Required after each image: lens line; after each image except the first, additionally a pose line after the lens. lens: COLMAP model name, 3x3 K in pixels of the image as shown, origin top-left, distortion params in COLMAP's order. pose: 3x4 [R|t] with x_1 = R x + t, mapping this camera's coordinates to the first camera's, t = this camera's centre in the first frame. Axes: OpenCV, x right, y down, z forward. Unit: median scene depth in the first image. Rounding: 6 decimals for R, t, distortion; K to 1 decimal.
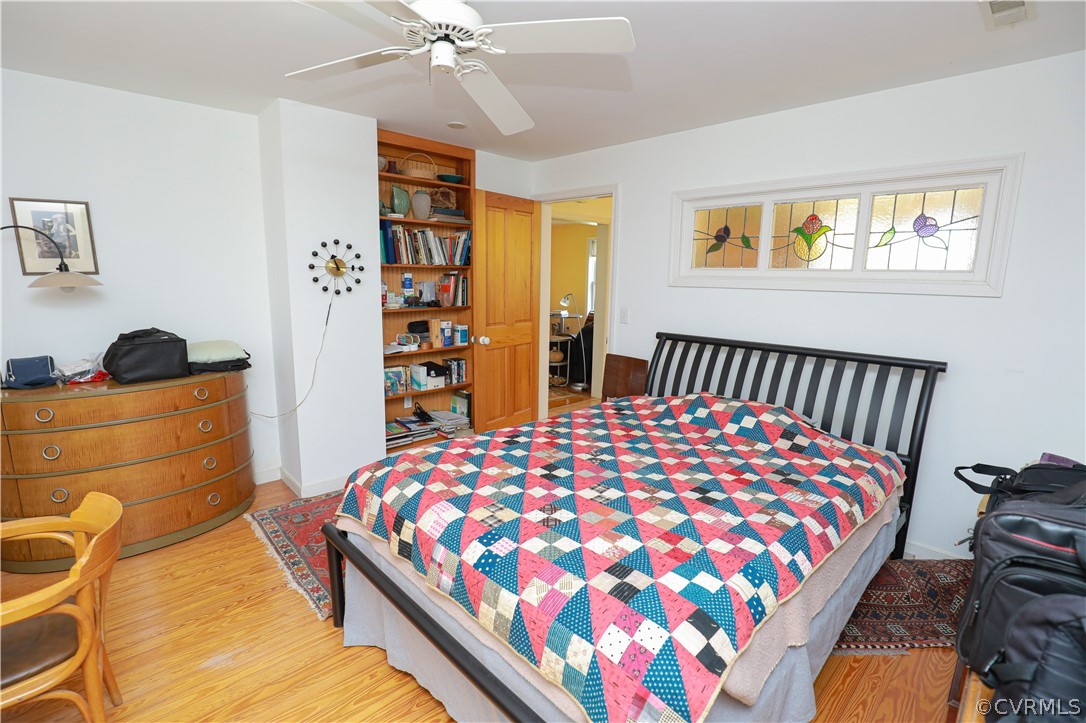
lens RADIAL K [[505.9, 0, 537.0], [0, 505.9, 363.9], [0, 0, 1]] dist [-0.003033, 0.000611]
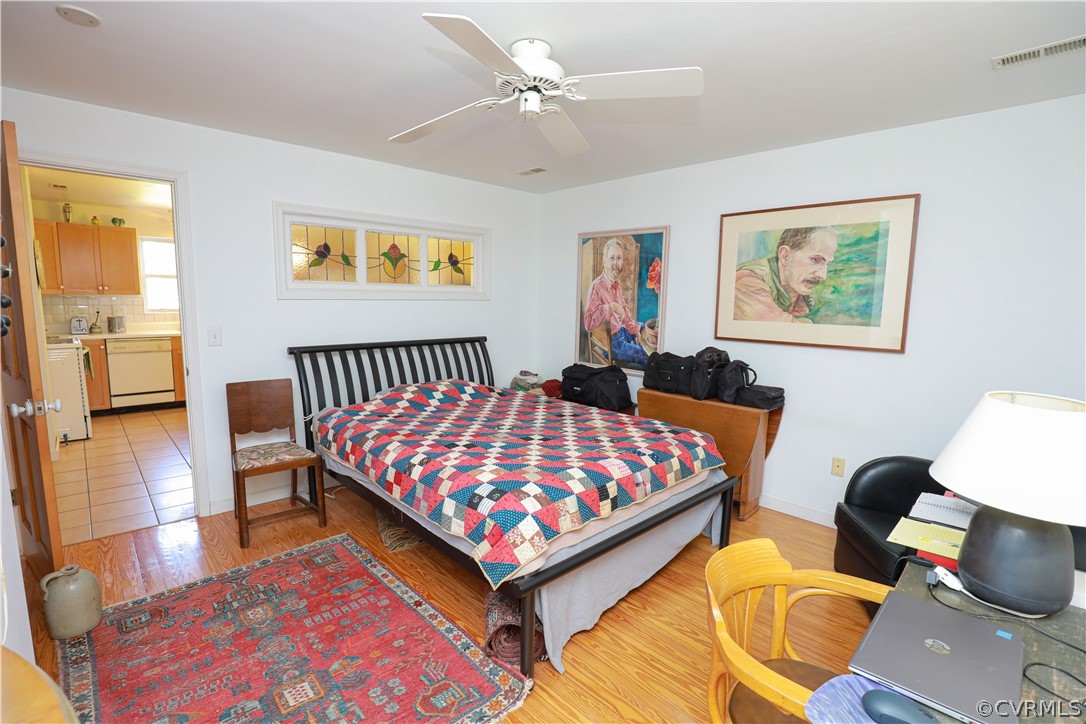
lens RADIAL K [[505.9, 0, 537.0], [0, 505.9, 364.4], [0, 0, 1]] dist [-0.003033, 0.000611]
pose [[0.009801, -0.149540, 0.988707, -0.999668], [0.163012, 0.975767, 0.145967, -0.135536], [-0.986575, 0.159740, 0.033941, 0.734462]]
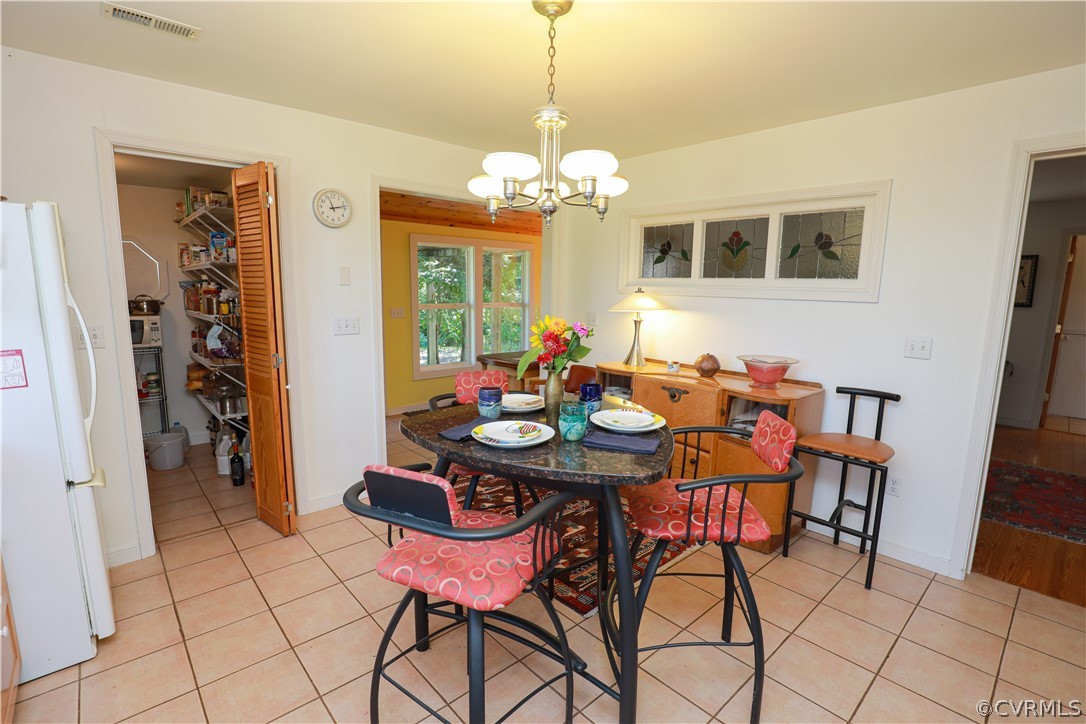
lens RADIAL K [[505.9, 0, 537.0], [0, 505.9, 364.4], [0, 0, 1]] dist [-0.003033, 0.000611]
pose [[0.999727, 0.004330, -0.022954, 0.147459], [-0.004767, 0.999808, -0.019025, 0.032421], [0.022867, 0.019129, 0.999555, -0.162314]]
